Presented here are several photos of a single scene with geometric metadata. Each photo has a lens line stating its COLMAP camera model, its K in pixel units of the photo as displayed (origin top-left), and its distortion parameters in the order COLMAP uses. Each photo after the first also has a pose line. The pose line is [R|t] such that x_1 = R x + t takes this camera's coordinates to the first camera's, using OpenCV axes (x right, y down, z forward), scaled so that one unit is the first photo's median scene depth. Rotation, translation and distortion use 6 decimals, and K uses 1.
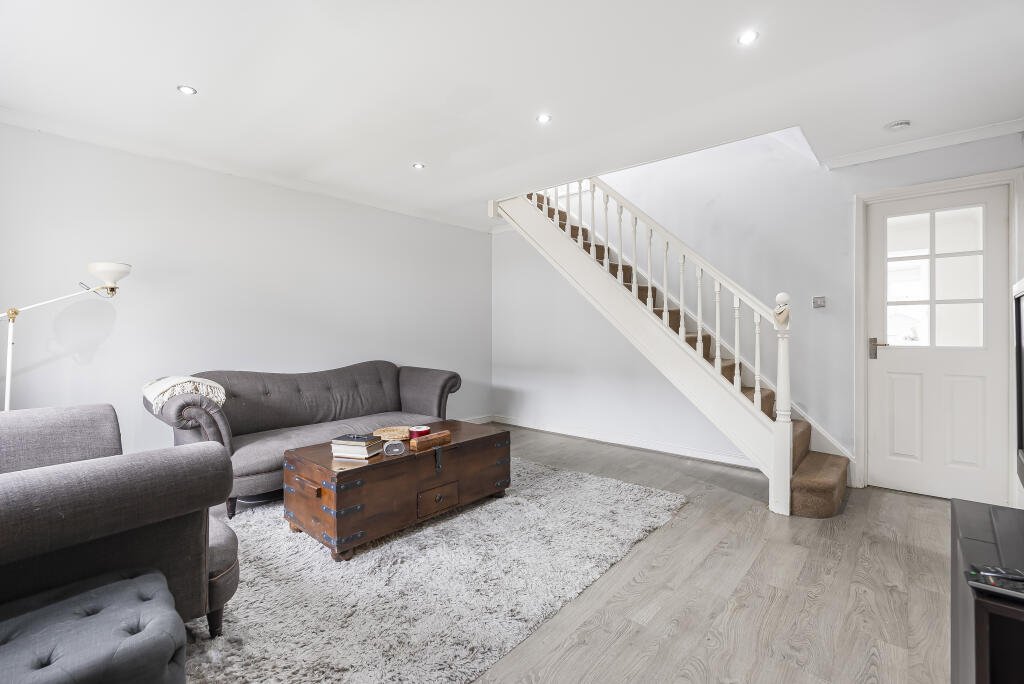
lens RADIAL K [[459.7, 0, 512.7], [0, 459.7, 338.4], [0, 0, 1]] dist [-0.000960, -0.000138]
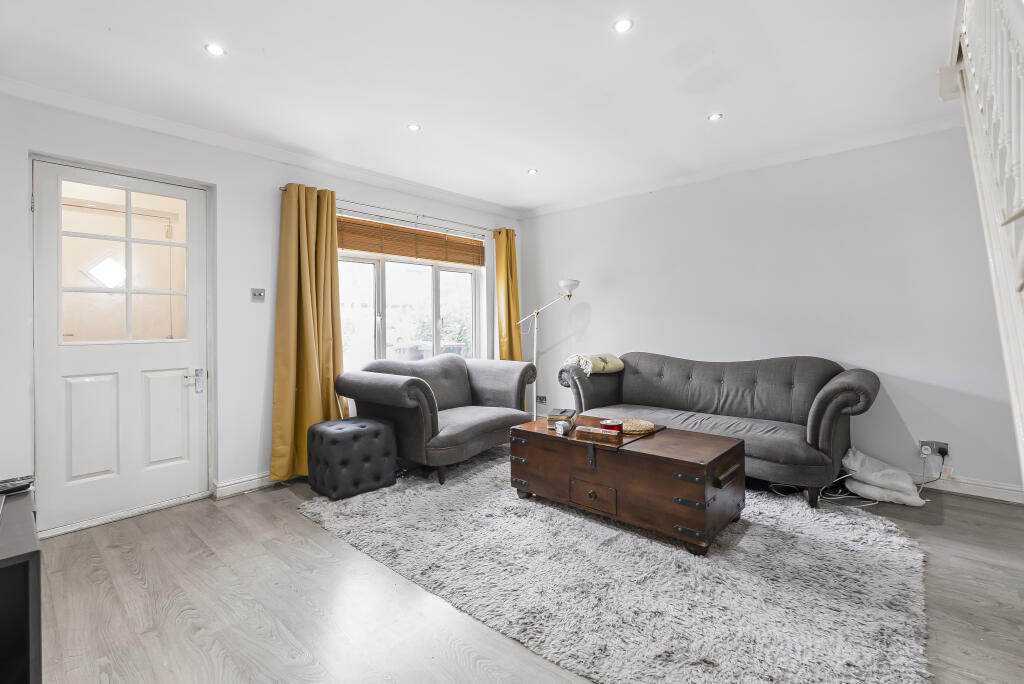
lens RADIAL K [[455.4, 0, 512.8], [0, 455.4, 324.8], [0, 0, 1]] dist [-0.001299, -0.000142]
pose [[-0.009565, 0.008041, -0.999922, 0.725315], [-0.002380, 0.999965, 0.008064, -0.017030], [0.999951, 0.002457, -0.009546, 0.764335]]
